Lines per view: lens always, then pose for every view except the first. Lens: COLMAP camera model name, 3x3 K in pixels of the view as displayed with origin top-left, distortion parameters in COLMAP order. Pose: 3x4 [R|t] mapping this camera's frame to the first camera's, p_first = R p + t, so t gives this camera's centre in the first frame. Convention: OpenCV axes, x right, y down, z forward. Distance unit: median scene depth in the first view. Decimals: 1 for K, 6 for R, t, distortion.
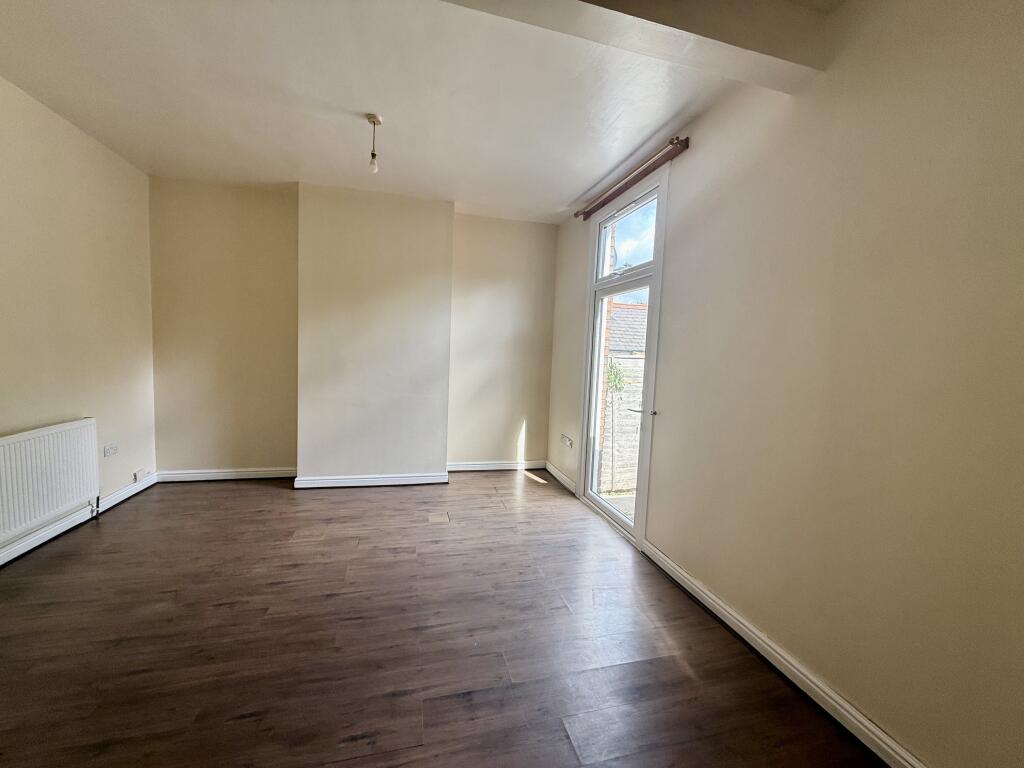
lens RADIAL K [[409.5, 0, 512.0], [0, 409.5, 384.0], [0, 0, 1]] dist [-0.000421, -0.000113]
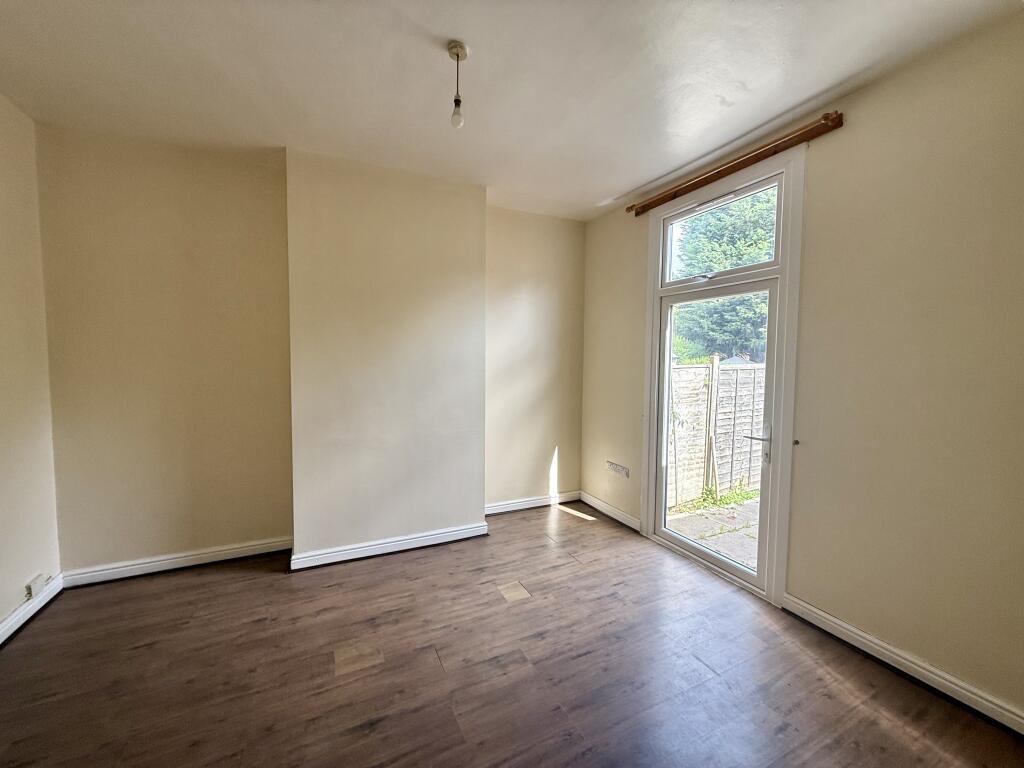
lens RADIAL K [[408.1, 0, 512.0], [0, 408.1, 384.0], [0, 0, 1]] dist [0.000534, 0.000104]
pose [[0.980212, -0.043809, 0.193040, -0.283671], [0.046644, 0.998860, -0.010163, -0.049896], [-0.192375, 0.018966, 0.981138, 0.220337]]
